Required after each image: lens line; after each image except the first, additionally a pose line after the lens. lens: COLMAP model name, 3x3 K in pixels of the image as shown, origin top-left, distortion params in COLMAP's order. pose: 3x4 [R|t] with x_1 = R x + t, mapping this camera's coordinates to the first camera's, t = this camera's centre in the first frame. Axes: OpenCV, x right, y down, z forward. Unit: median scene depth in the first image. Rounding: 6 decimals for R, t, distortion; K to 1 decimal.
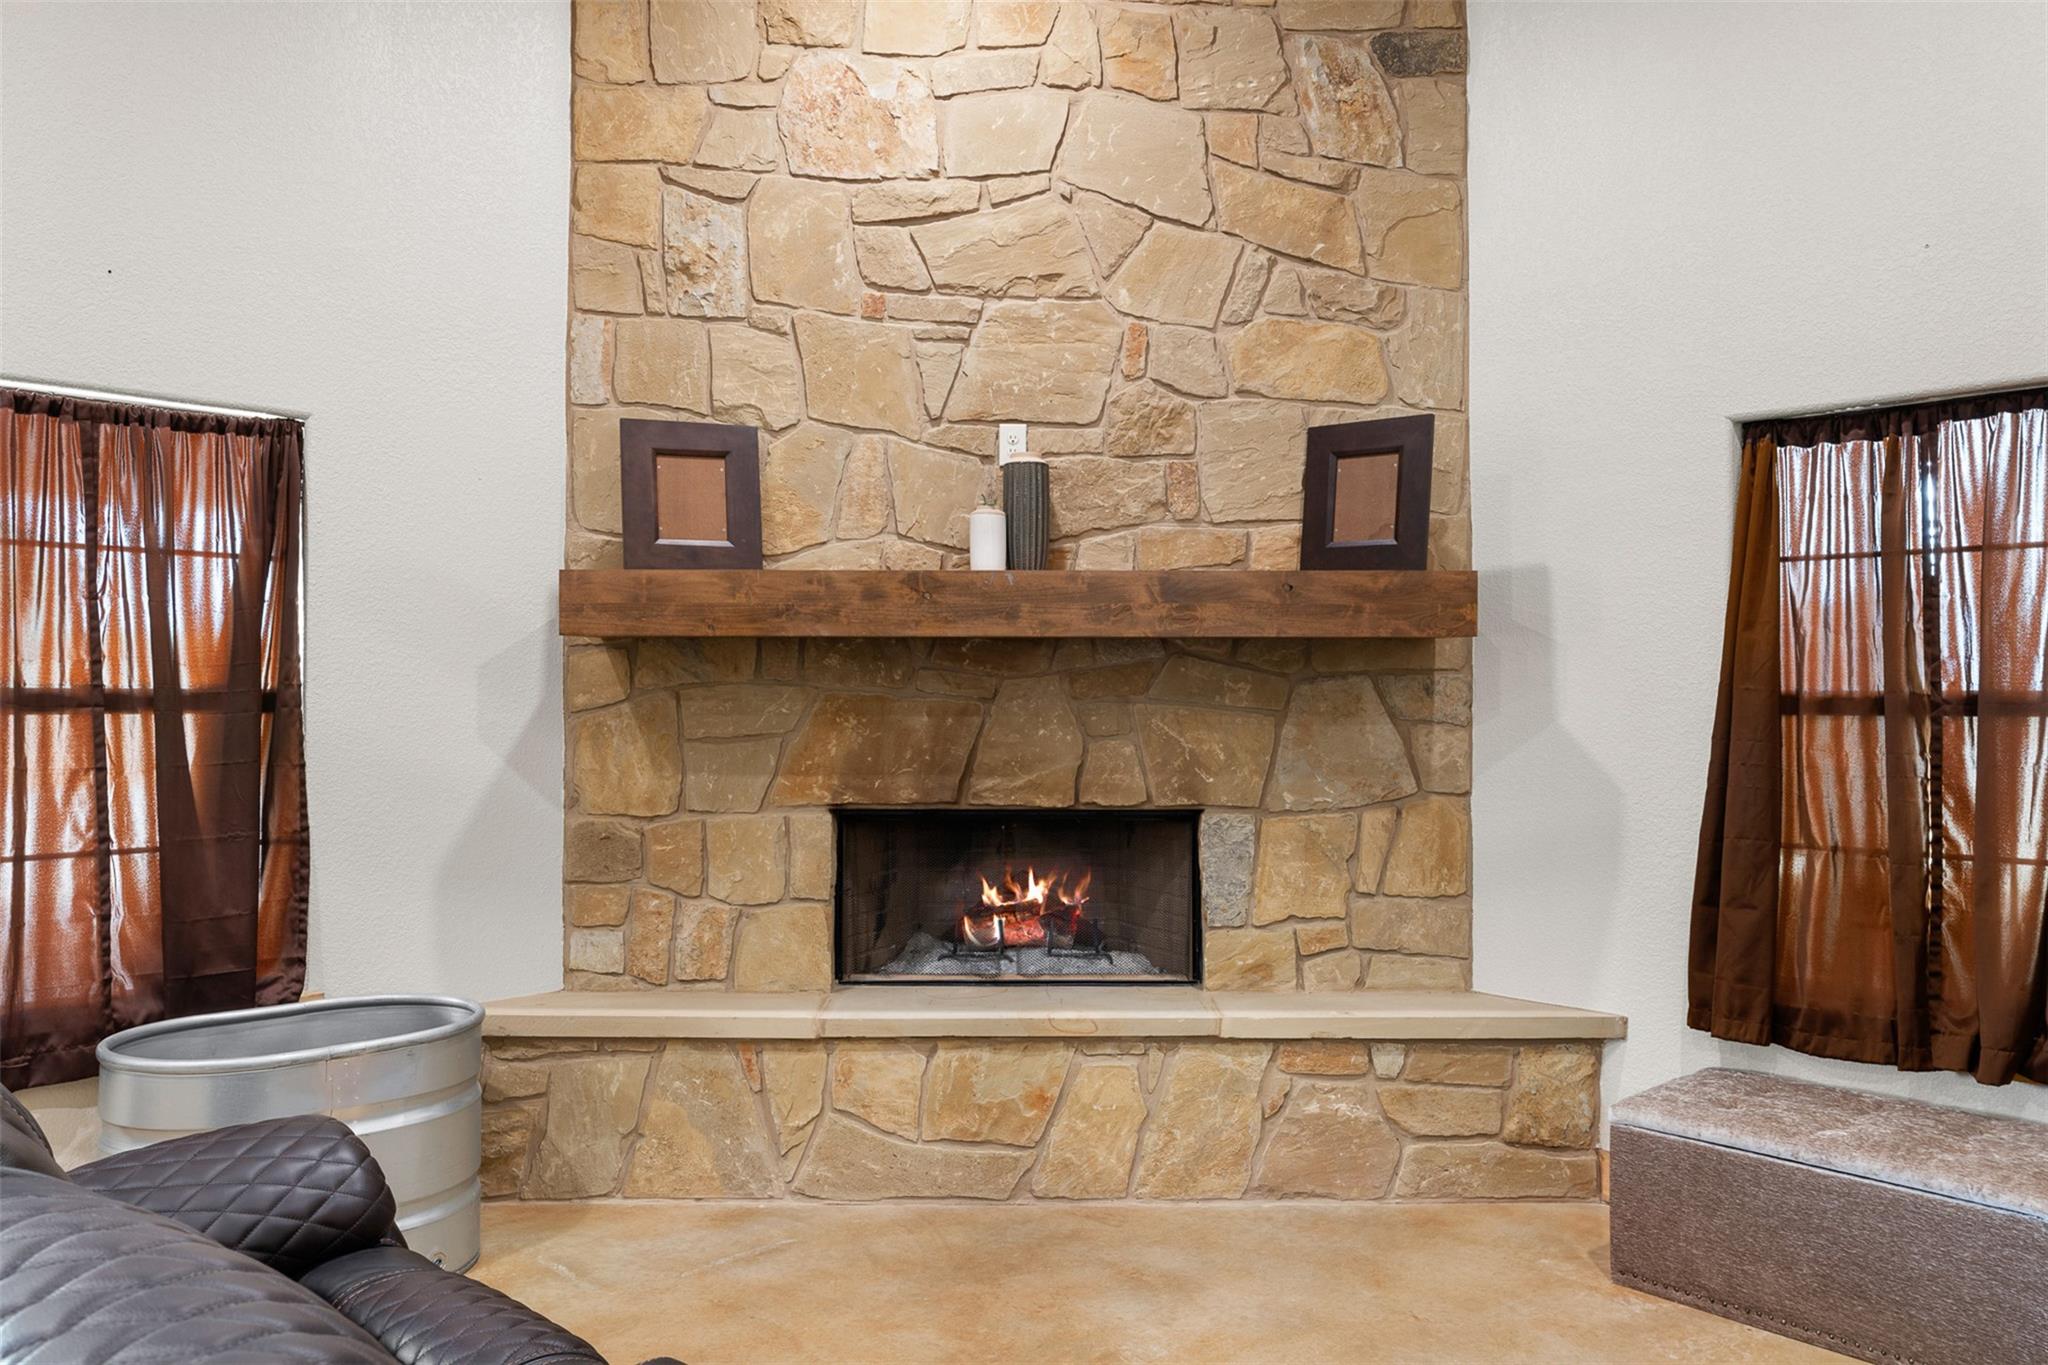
lens RADIAL K [[1493.6, 0, 1027.7], [0, 1493.6, 662.9], [0, 0, 1]] dist [-0.000721, 0.002500]
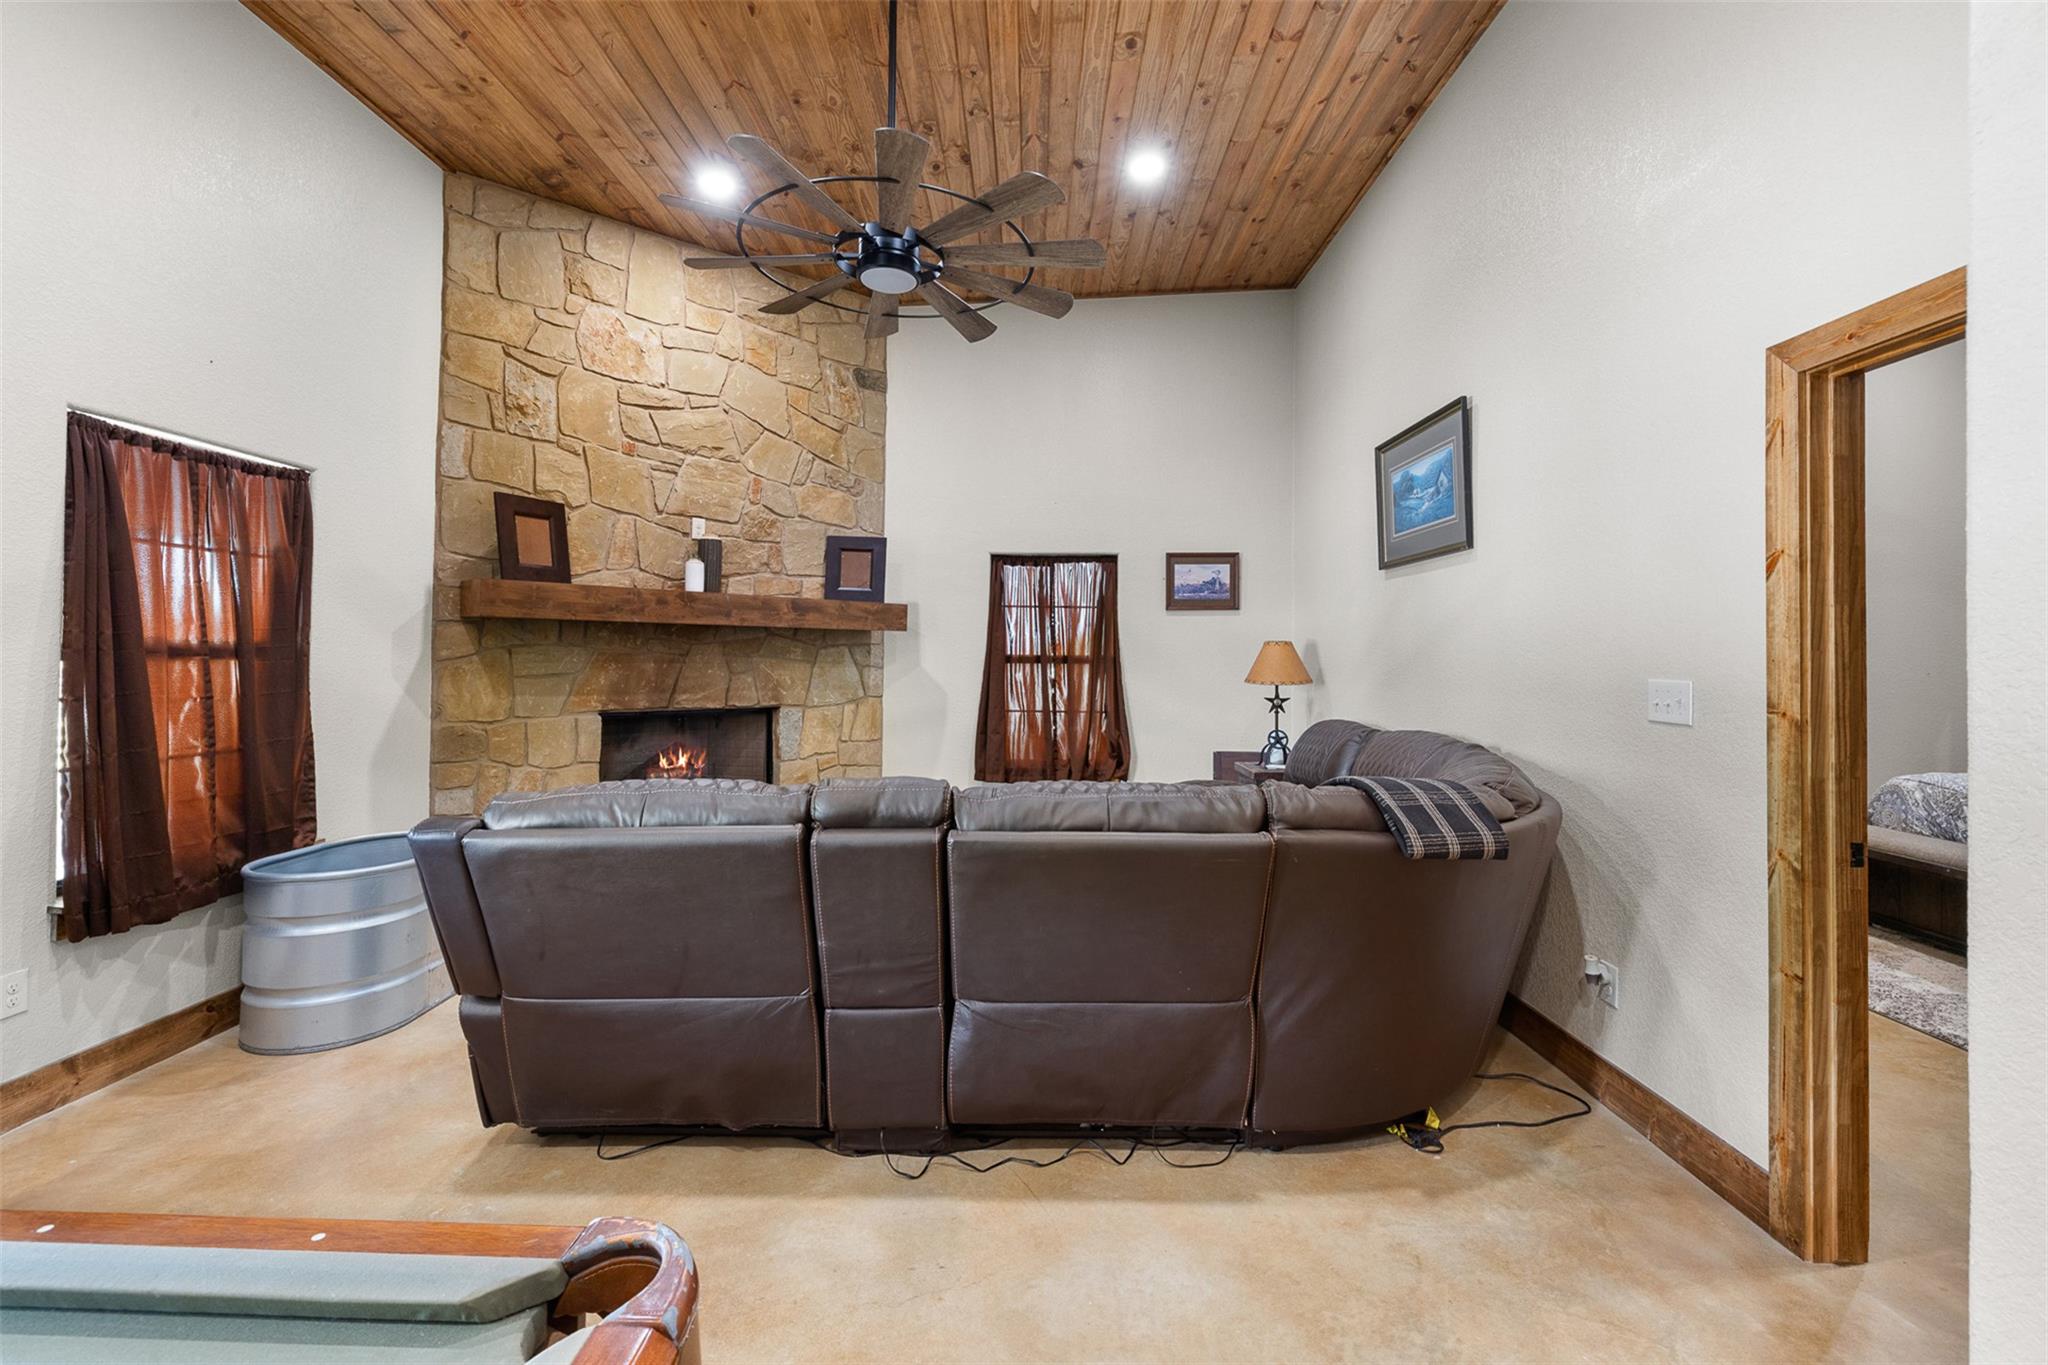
lens RADIAL K [[867.4, 0, 1009.1], [0, 867.4, 642.6], [0, 0, 1]] dist [0.002445, -0.000024]
pose [[0.724015, 0.017711, 0.689556, -0.513905], [-0.024245, 0.999706, -0.000221, -0.002426], [-0.689357, -0.016558, 0.724232, -0.140112]]
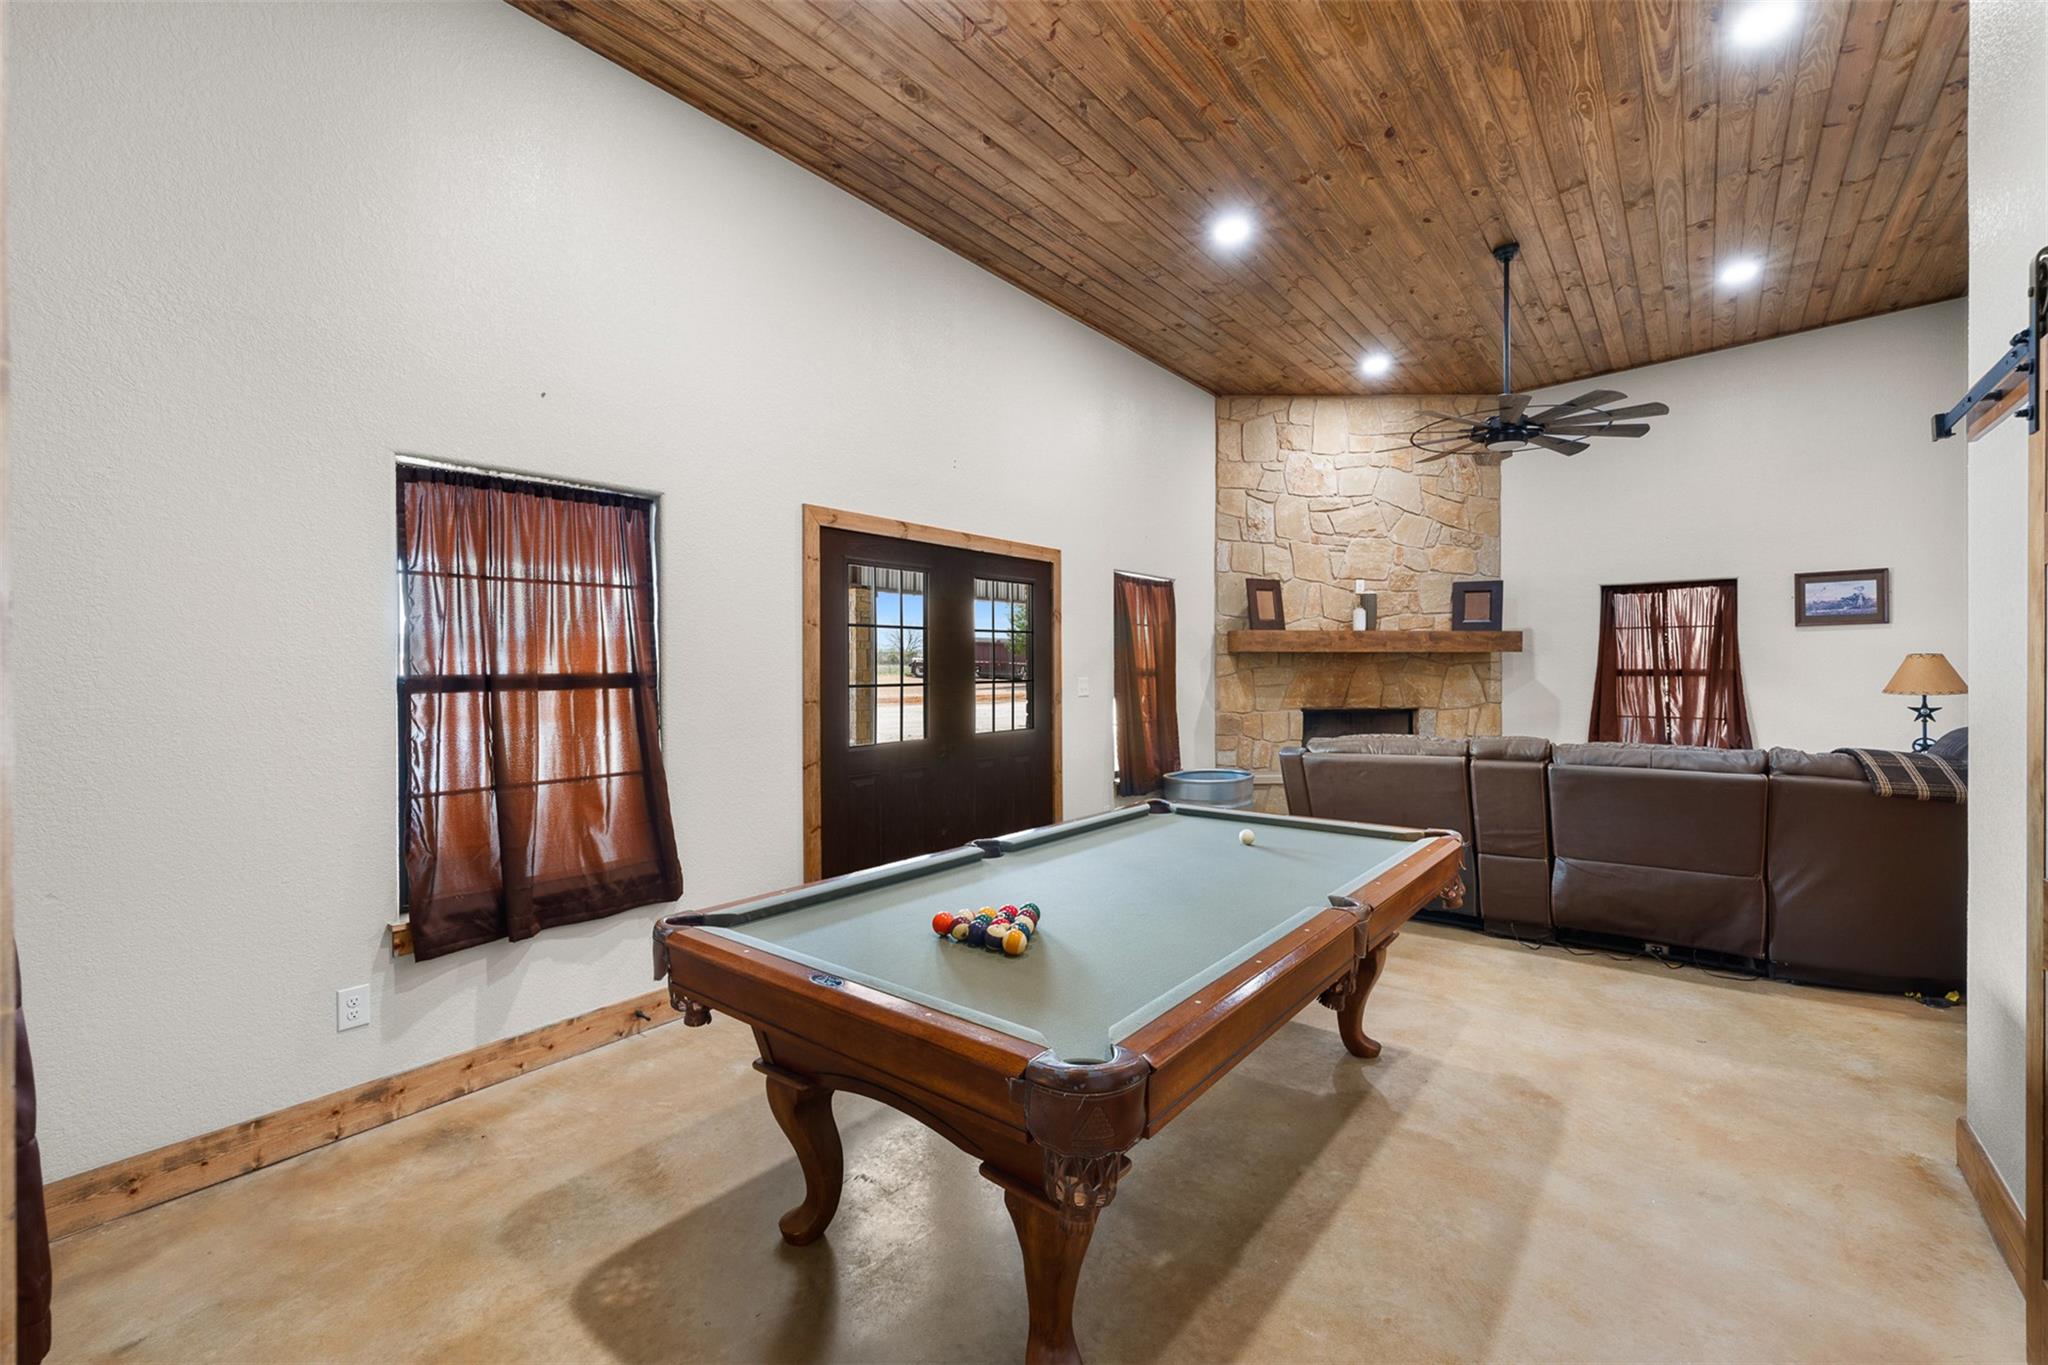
lens RADIAL K [[867.4, 0, 1028.4], [0, 867.4, 665.8], [0, 0, 1]] dist [0.002445, -0.000024]
pose [[0.992059, -0.002421, 0.125752, -0.889145], [0.000162, 0.999838, 0.017971, -0.019852], [-0.125775, -0.017808, 0.991899, -0.640062]]
